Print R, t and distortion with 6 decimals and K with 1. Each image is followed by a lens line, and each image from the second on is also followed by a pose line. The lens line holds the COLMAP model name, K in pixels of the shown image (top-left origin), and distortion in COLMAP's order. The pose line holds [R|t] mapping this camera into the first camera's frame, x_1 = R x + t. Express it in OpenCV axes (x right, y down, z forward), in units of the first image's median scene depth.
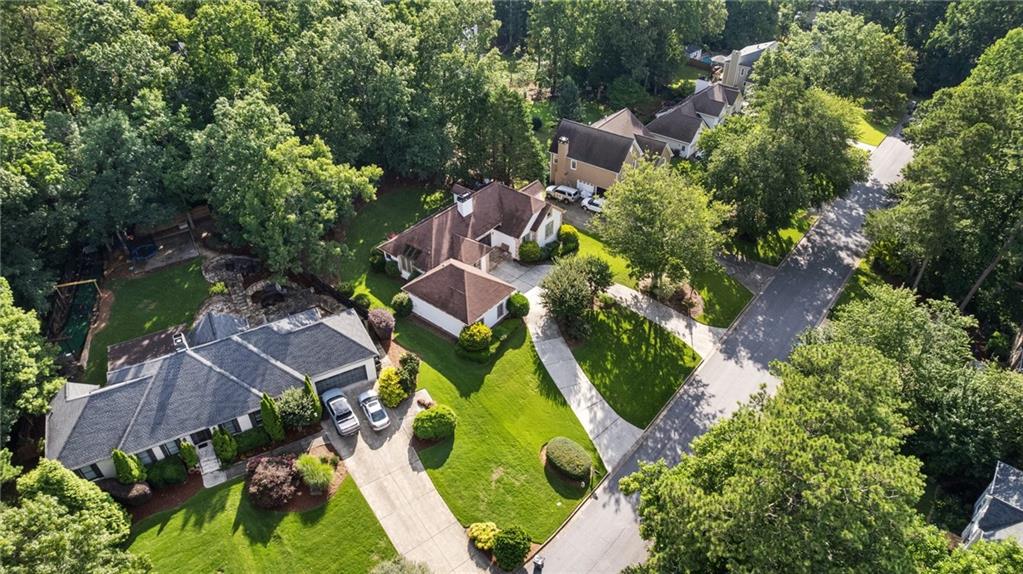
lens RADIAL K [[623.8, 0, 511.5], [0, 623.8, 287.0], [0, 0, 1]] dist [-0.000483, 0.000205]
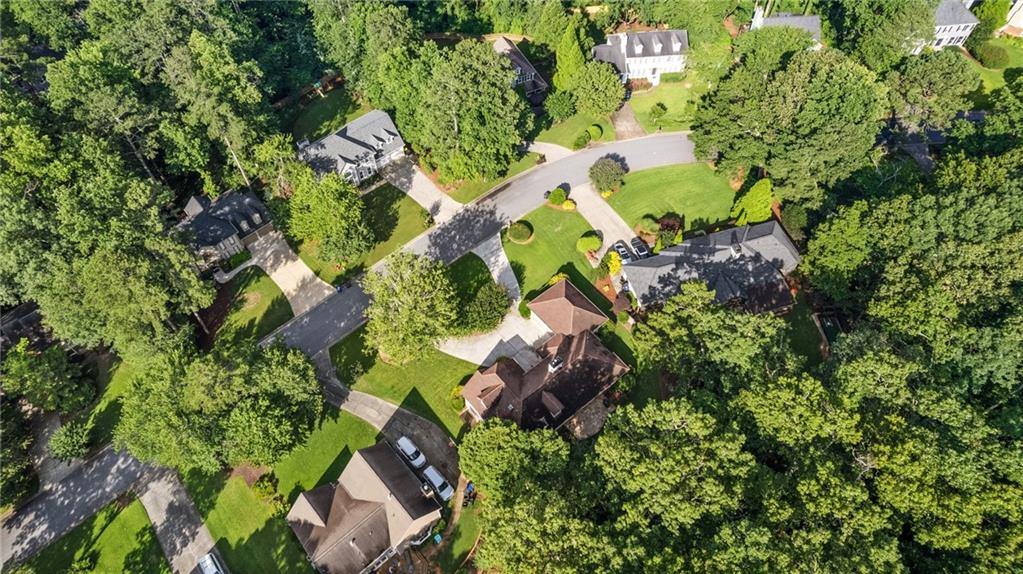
lens RADIAL K [[623.8, 0, 511.5], [0, 623.8, 287.0], [0, 0, 1]] dist [-0.000483, 0.000205]
pose [[-0.979428, -0.171859, 0.105757, -0.103633], [0.119903, -0.074106, 0.990016, -1.483292], [-0.162306, 0.982330, 0.093188, 0.901731]]
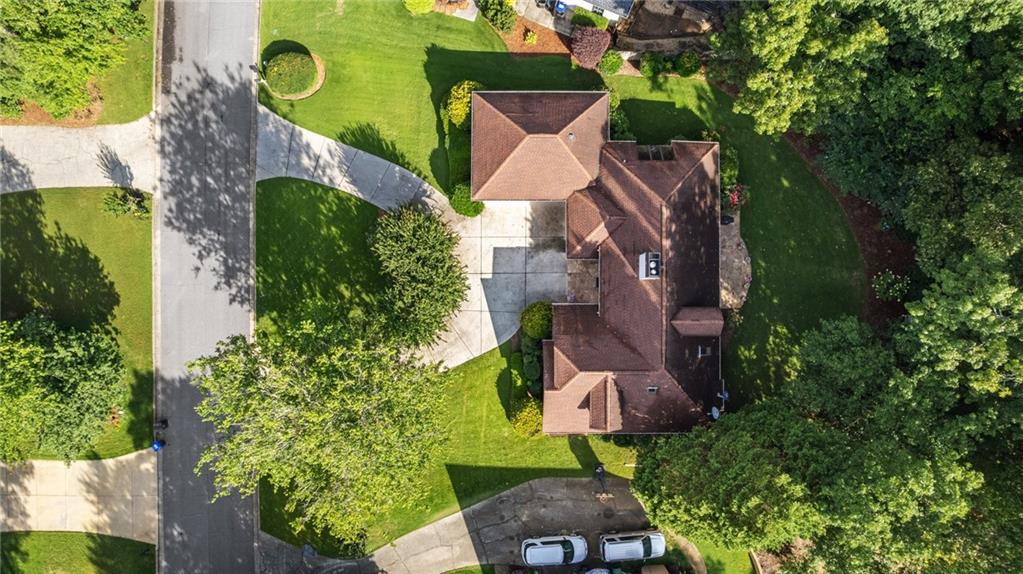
lens RADIAL K [[655.5, 0, 511.5], [0, 655.5, 287.0], [0, 0, 1]] dist [0.001256, 0.002262]
pose [[-0.780673, 0.624198, -0.030445, 0.059426], [-0.390447, -0.449129, 0.803638, -0.665036], [0.487955, 0.639266, 0.594339, 0.721132]]
